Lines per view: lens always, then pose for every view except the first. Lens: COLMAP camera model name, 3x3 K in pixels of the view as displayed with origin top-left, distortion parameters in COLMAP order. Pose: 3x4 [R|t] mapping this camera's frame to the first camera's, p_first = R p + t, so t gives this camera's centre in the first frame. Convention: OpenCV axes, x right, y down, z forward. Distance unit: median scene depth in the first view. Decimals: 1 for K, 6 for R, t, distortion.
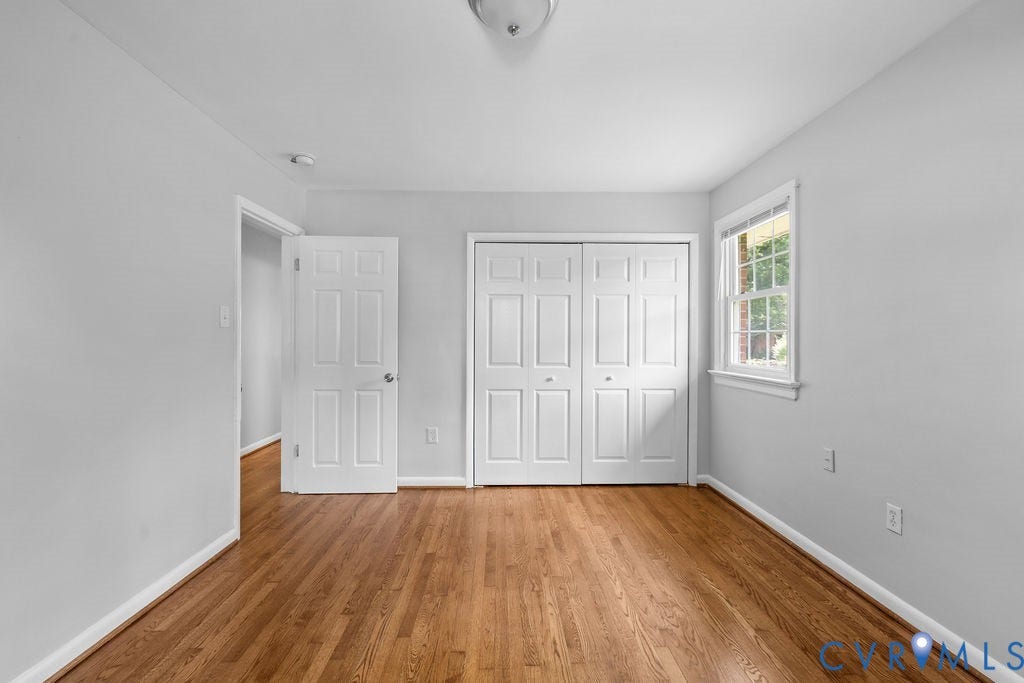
lens RADIAL K [[430.1, 0, 511.1], [0, 430.1, 340.1], [0, 0, 1]] dist [0.000918, -0.000122]
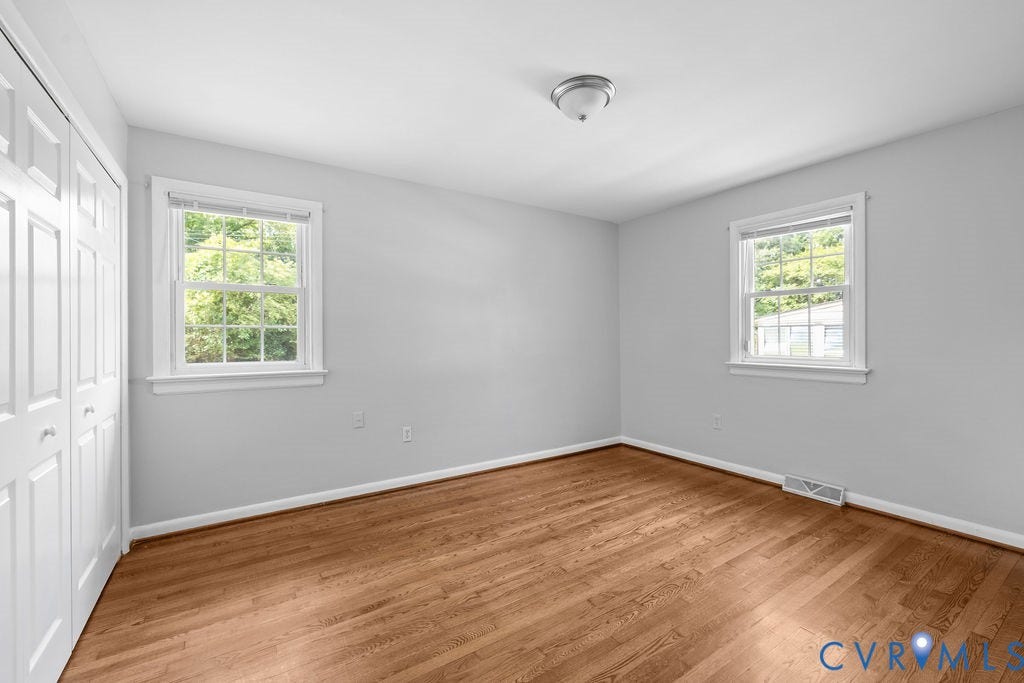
lens RADIAL K [[430.1, 0, 515.0], [0, 430.1, 338.9], [0, 0, 1]] dist [0.000918, -0.000122]
pose [[-0.539185, -0.001304, 0.842186, -0.808880], [0.001210, 0.999997, 0.002323, 0.008515], [-0.842186, 0.002272, -0.539182, 1.470936]]
